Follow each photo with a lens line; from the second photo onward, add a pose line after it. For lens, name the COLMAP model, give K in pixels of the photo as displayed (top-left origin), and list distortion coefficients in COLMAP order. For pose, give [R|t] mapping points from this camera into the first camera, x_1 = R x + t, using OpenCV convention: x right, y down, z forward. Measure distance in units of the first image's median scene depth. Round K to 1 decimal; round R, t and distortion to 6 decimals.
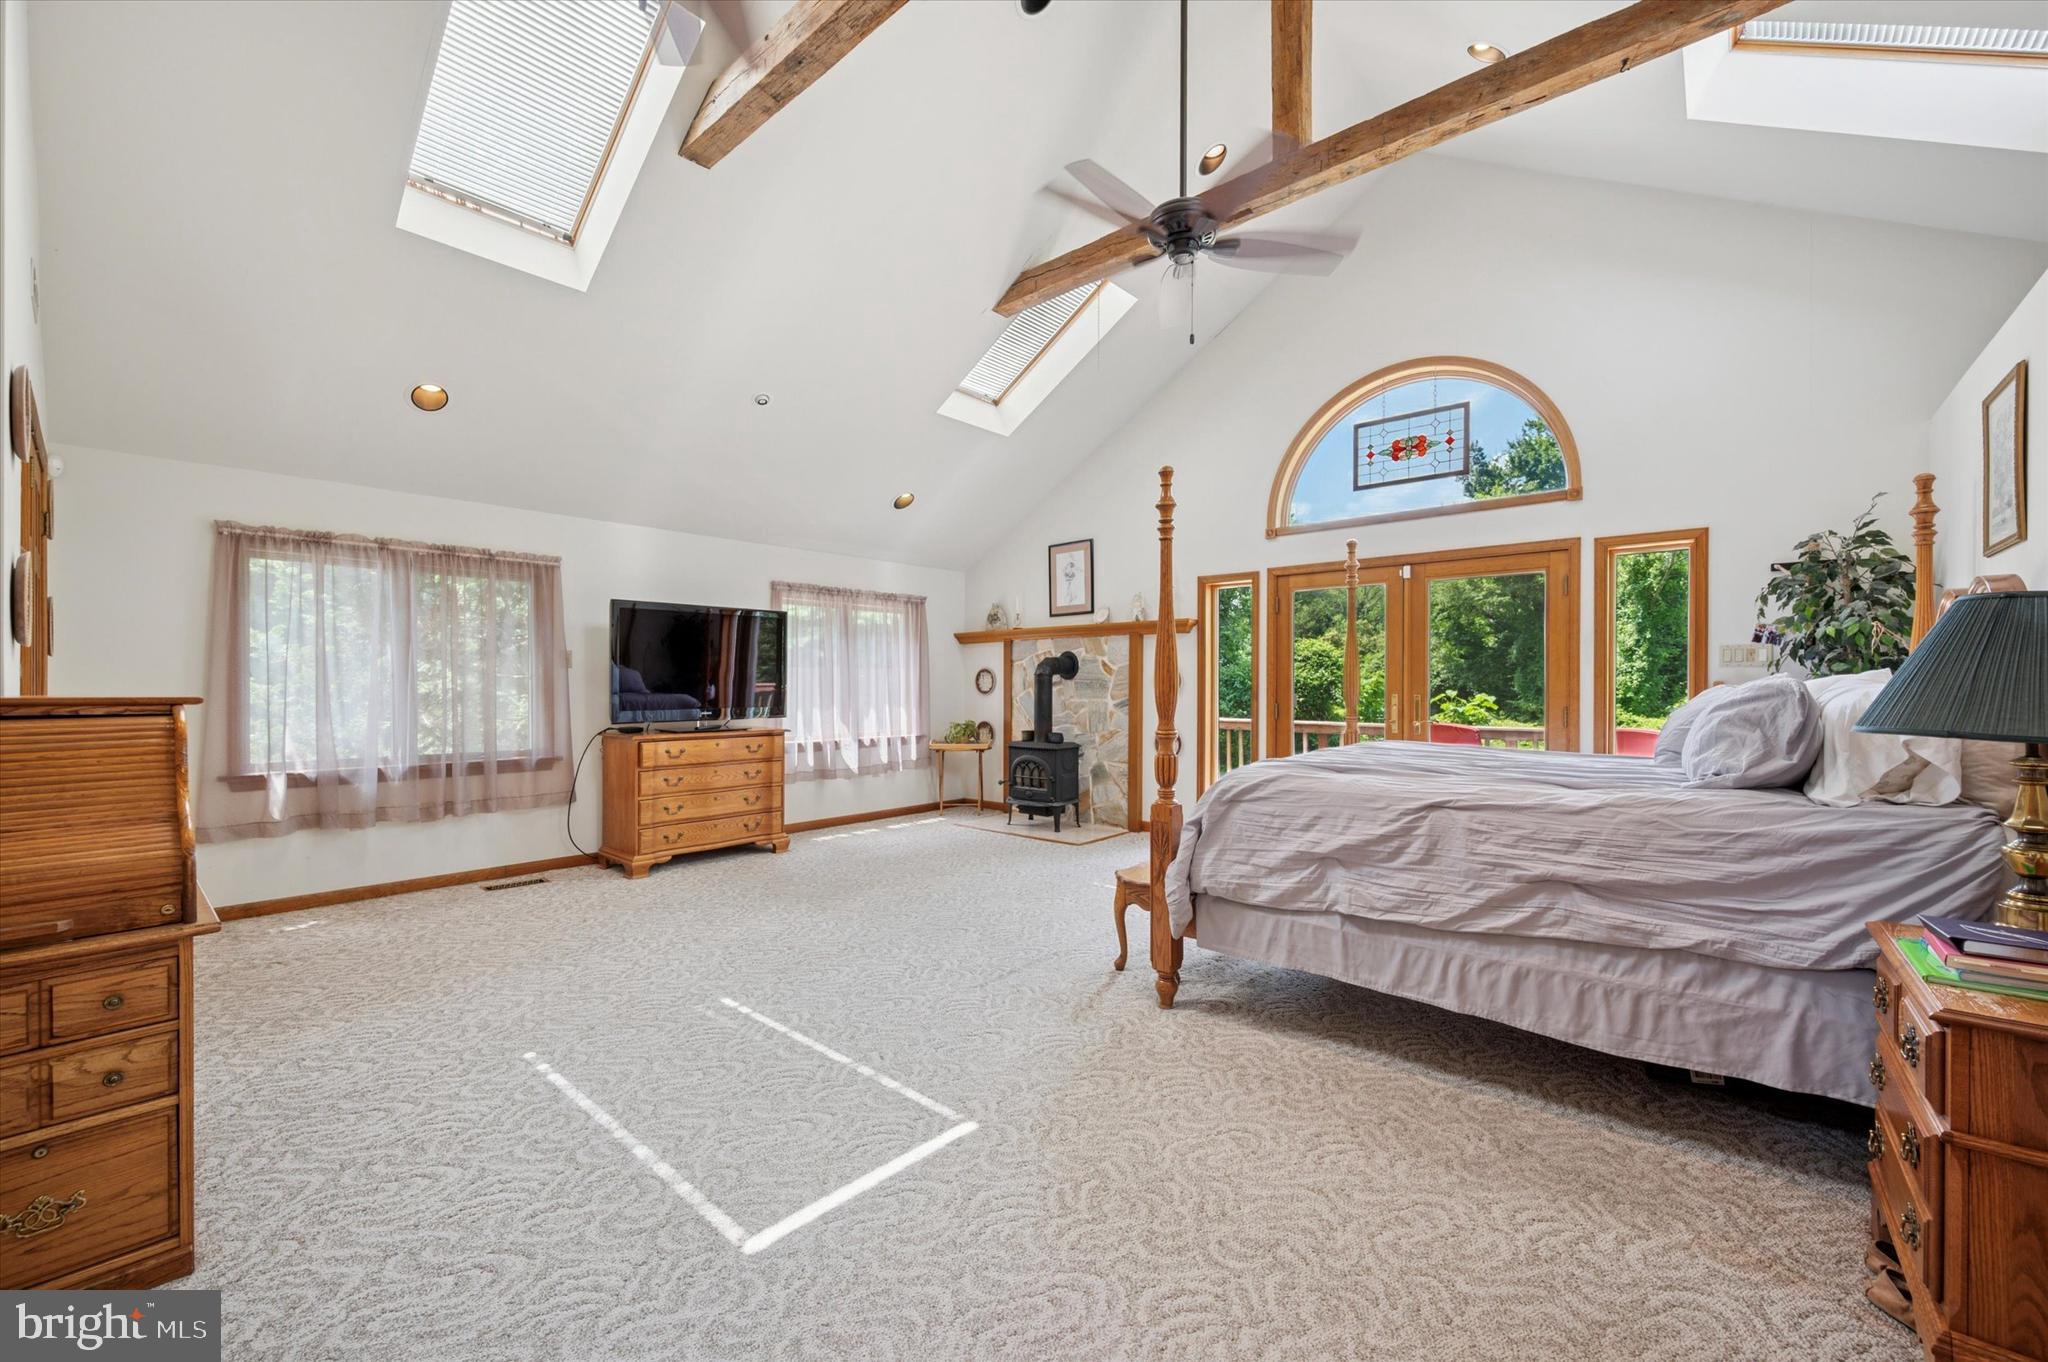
lens RADIAL K [[809.0, 0, 1028.8], [0, 809.0, 690.1], [0, 0, 1]] dist [-0.006212, -0.000314]
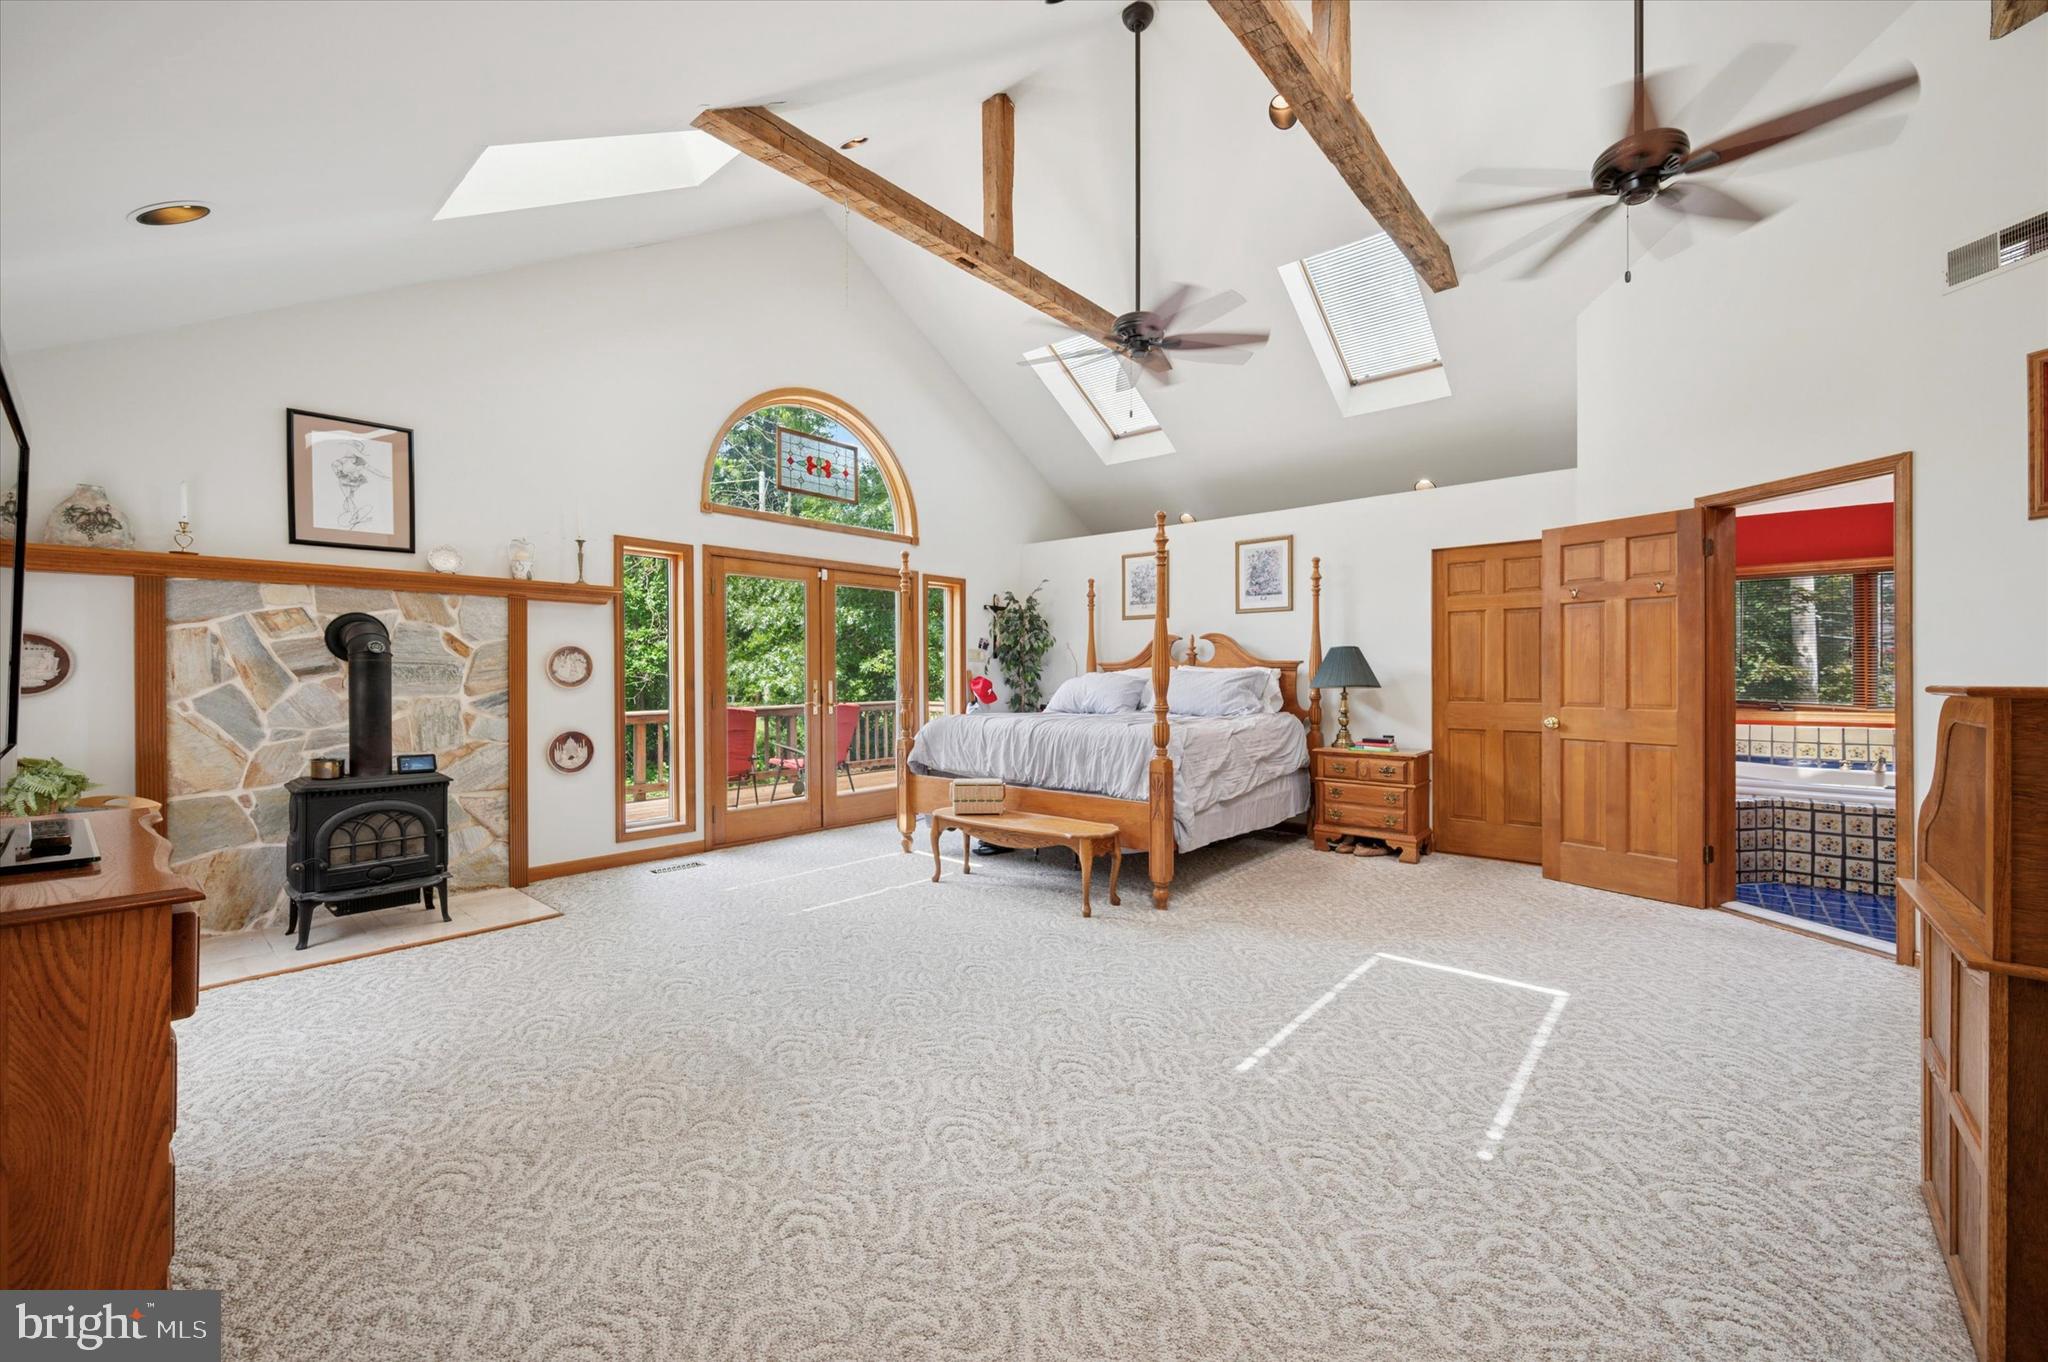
lens RADIAL K [[809.0, 0, 1022.4], [0, 809.0, 677.4], [0, 0, 1]] dist [-0.006212, -0.000314]
pose [[-0.002786, -0.005145, 0.999983, -0.737985], [0.006541, 0.999965, 0.005163, -0.003817], [-0.999975, 0.006555, -0.002753, 0.769419]]
